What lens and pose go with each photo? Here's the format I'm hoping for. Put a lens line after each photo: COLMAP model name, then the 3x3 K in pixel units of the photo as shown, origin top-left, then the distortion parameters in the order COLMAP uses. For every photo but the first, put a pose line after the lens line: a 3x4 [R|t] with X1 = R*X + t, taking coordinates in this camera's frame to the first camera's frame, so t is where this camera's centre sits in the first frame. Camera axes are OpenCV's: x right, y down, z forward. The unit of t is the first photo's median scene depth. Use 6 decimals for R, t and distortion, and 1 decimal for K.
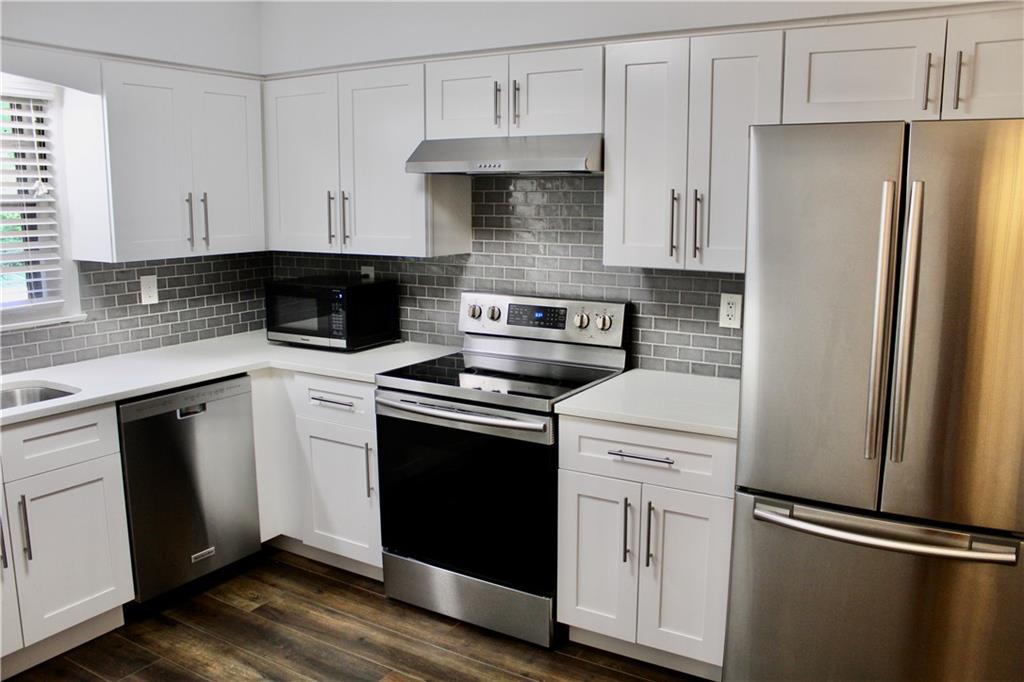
lens RADIAL K [[843.9, 0, 515.7], [0, 843.9, 350.9], [0, 0, 1]] dist [-0.164659, 0.141726]
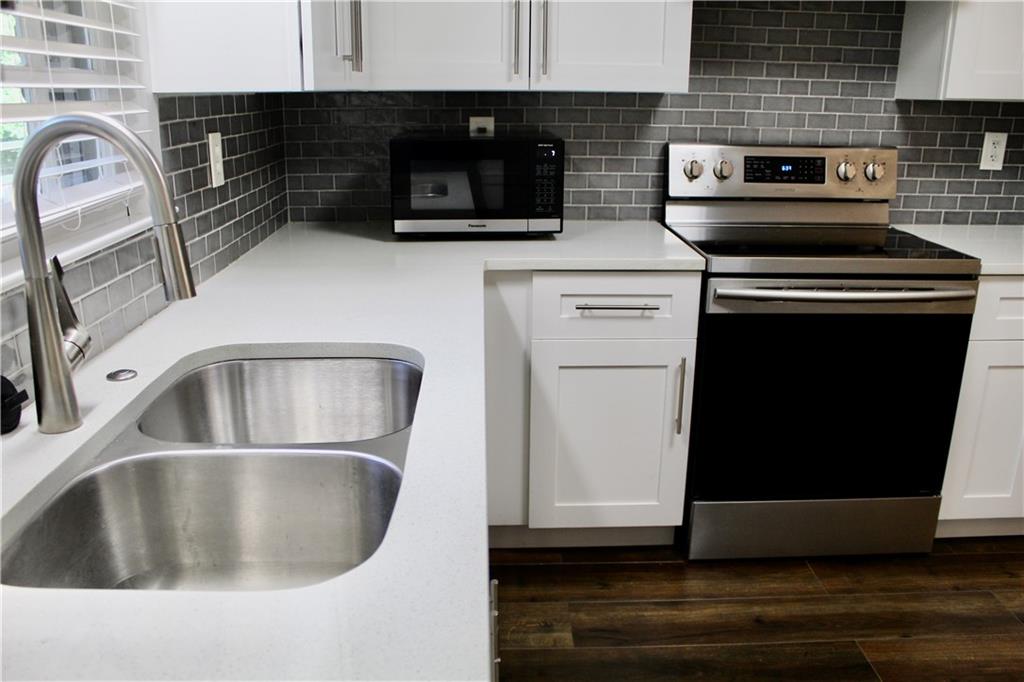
lens RADIAL K [[843.9, 0, 515.7], [0, 843.9, 350.9], [0, 0, 1]] dist [-0.164659, 0.141726]
pose [[0.835976, -0.161555, 0.524446, -0.666297], [0.097138, 0.984156, 0.148328, -0.013443], [-0.540100, -0.073055, 0.838424, 0.493315]]
